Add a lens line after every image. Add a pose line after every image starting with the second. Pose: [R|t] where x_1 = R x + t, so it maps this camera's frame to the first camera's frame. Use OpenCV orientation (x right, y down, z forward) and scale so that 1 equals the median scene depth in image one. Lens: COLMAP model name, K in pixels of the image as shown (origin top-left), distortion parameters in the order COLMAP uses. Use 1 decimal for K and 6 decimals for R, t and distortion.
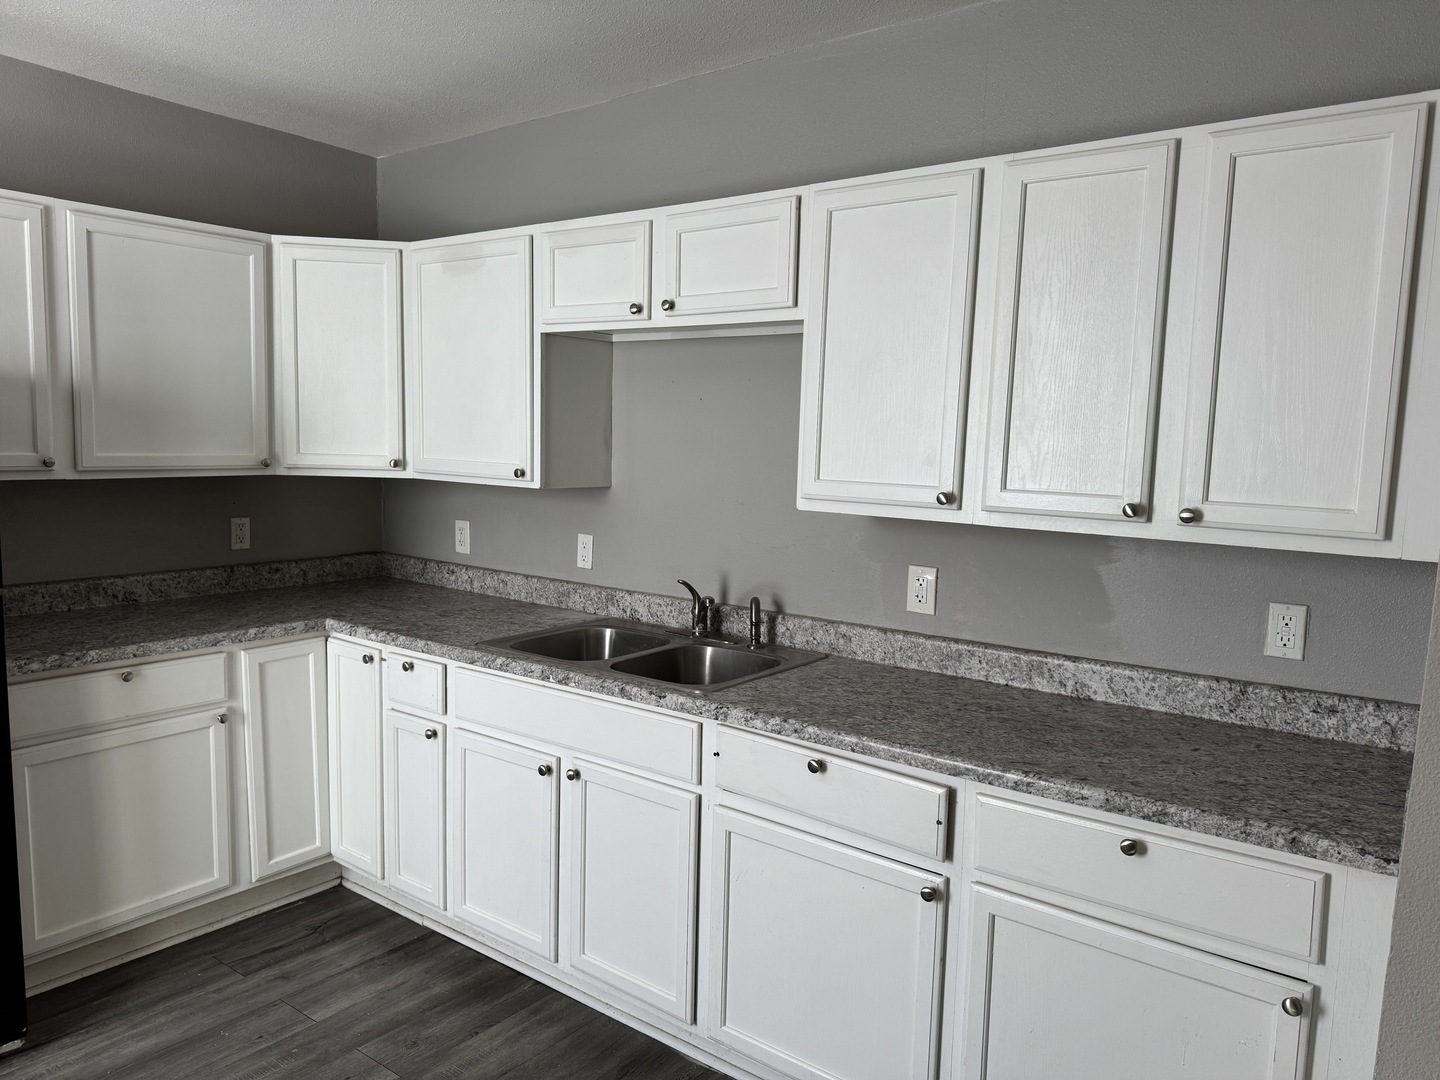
lens RADIAL K [[1023.5, 0, 720.0], [0, 1023.5, 540.0], [0, 0, 1]] dist [0.086440, -0.131468]
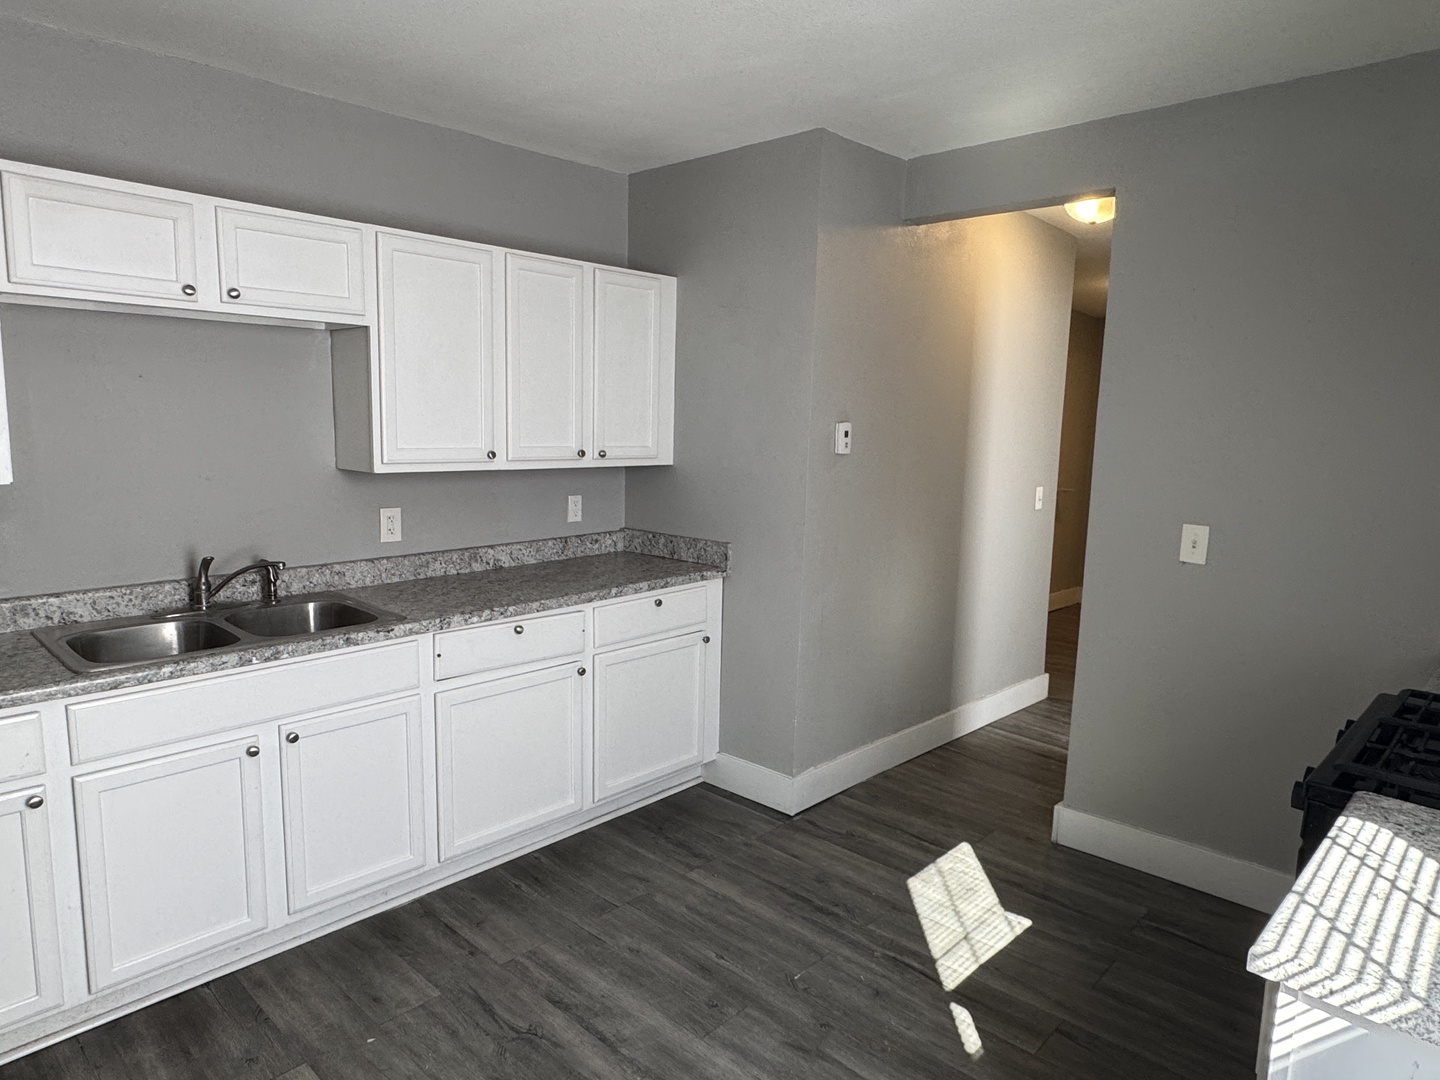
lens RADIAL K [[914.1, 0, 720.0], [0, 914.1, 540.0], [0, 0, 1]] dist [-0.001922, 0.001864]
pose [[0.086109, -0.156229, 0.983960, -1.086631], [0.086712, 0.985056, 0.148815, -0.084920], [-0.992505, 0.072507, 0.098369, 0.482121]]
